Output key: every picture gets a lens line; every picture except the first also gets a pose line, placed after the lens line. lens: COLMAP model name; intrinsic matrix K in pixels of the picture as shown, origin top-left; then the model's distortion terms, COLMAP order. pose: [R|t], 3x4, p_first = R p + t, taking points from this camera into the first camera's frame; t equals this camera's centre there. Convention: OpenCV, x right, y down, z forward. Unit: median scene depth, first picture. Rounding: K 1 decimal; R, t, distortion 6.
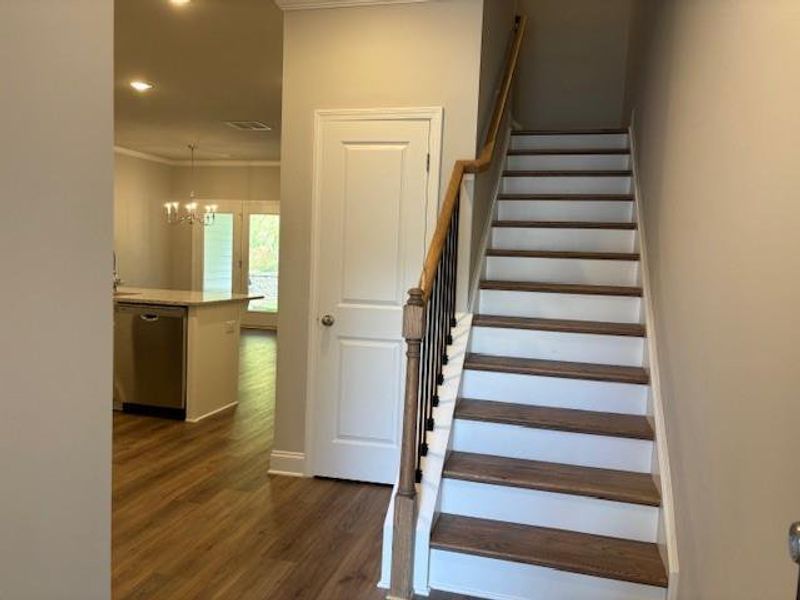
lens RADIAL K [[602.1, 0, 401.5], [0, 602.1, 303.8], [0, 0, 1]] dist [0.036495, -0.006309]
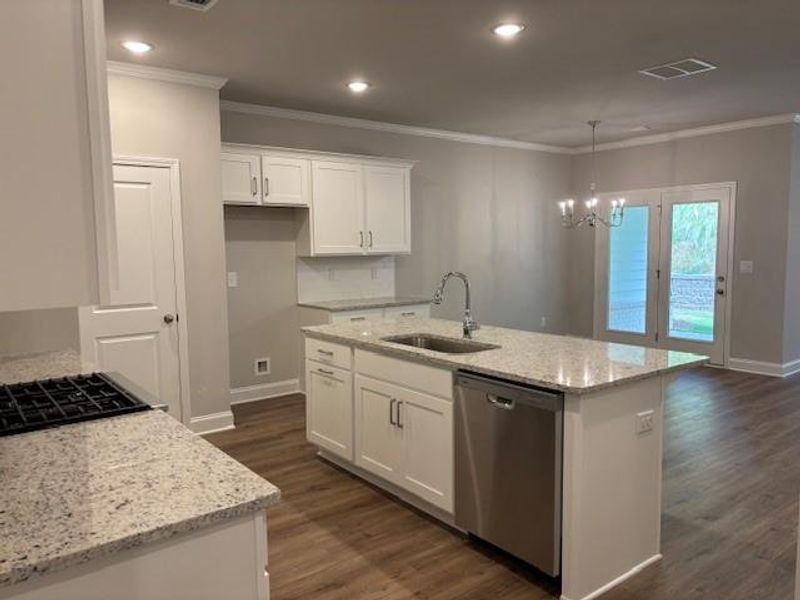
lens RADIAL K [[602.1, 0, 400.2], [0, 602.1, 296.9], [0, 0, 1]] dist [0.036495, -0.006309]
pose [[0.791061, 0.004169, -0.611723, -0.073416], [-0.005744, 0.999983, -0.000613, -0.041665], [0.611711, 0.003998, 0.791071, 0.255780]]
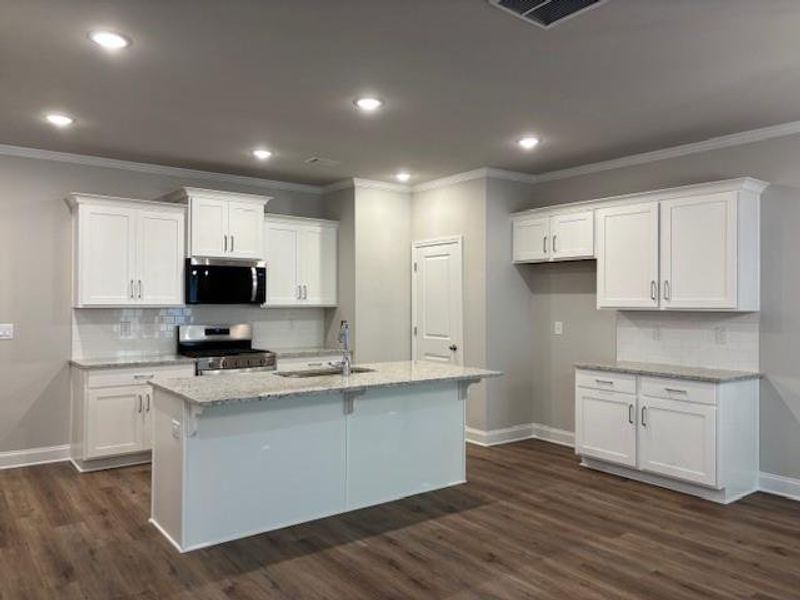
lens RADIAL K [[602.1, 0, 396.3], [0, 602.1, 300.2], [0, 0, 1]] dist [0.036495, -0.006309]
pose [[-0.625937, -0.042795, -0.778698, 0.067804], [-0.091946, 0.995579, 0.019194, -0.088716], [0.774434, 0.083613, -0.627105, 0.957255]]
